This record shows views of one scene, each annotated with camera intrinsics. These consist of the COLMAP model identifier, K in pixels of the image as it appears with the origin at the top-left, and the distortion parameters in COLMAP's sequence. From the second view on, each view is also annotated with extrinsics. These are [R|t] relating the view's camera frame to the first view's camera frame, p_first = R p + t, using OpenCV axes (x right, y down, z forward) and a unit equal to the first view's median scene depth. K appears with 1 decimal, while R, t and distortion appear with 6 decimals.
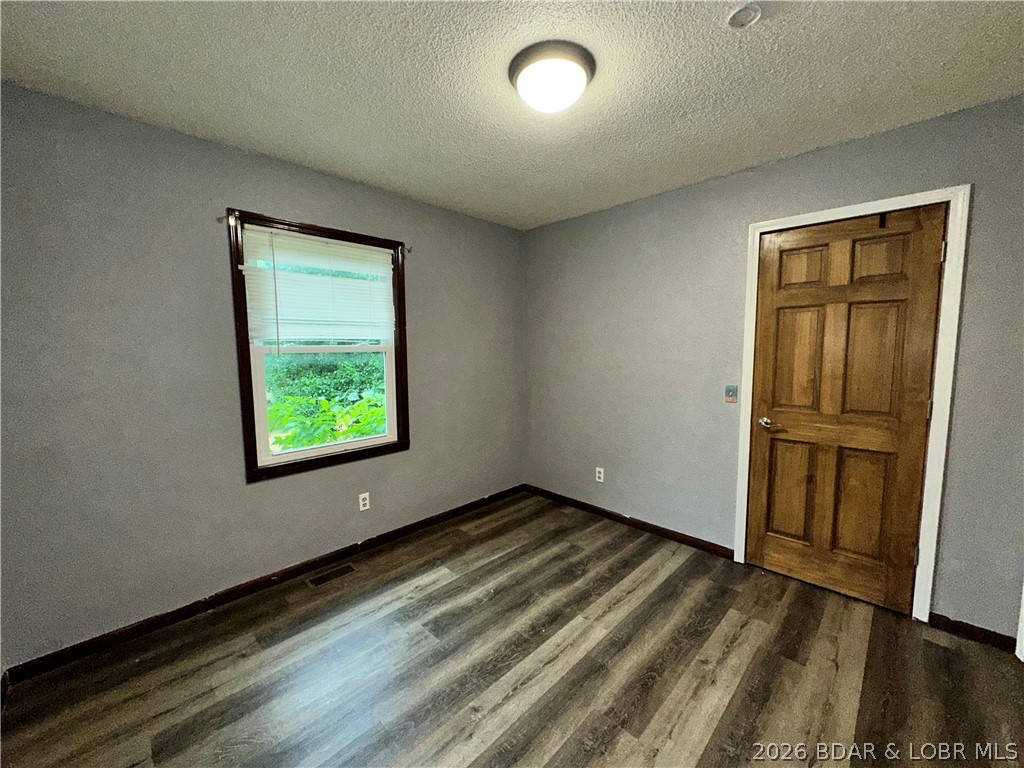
lens RADIAL K [[407.4, 0, 512.0], [0, 407.4, 384.0], [0, 0, 1]] dist [-0.000182, 0.000285]
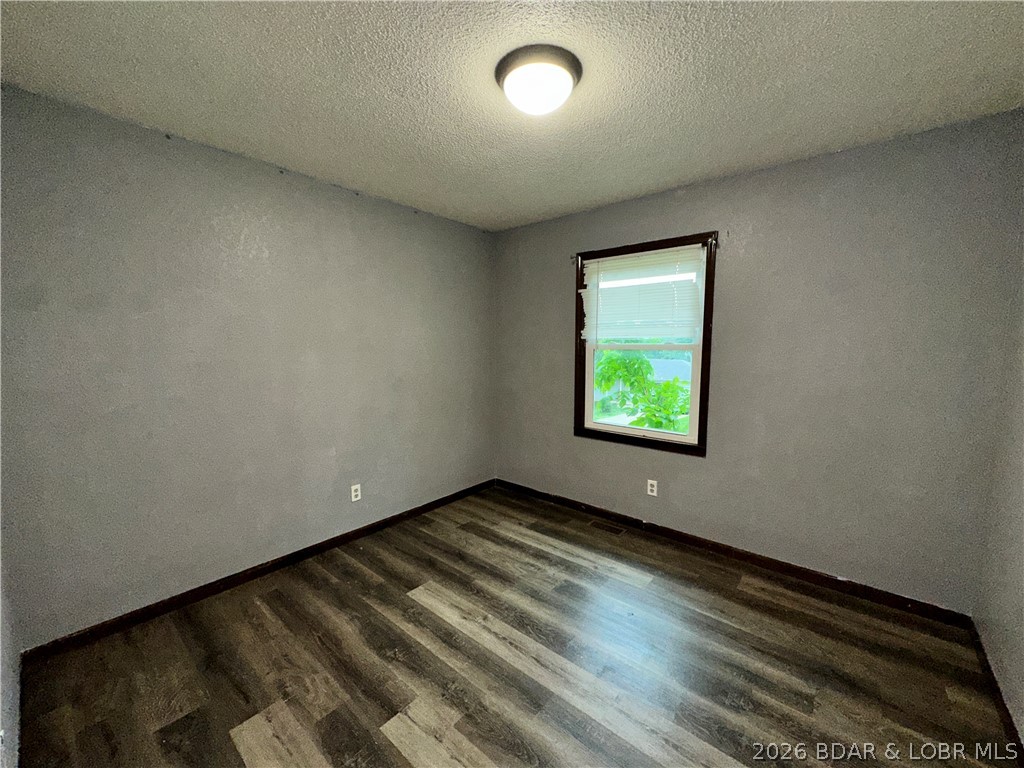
lens RADIAL K [[407.4, 0, 512.0], [0, 407.4, 384.0], [0, 0, 1]] dist [-0.000182, 0.000285]
pose [[0.074599, 0.107768, -0.991373, 0.710822], [-0.093260, 0.990540, 0.100660, -0.064628], [0.992843, 0.084947, 0.083944, 0.557248]]
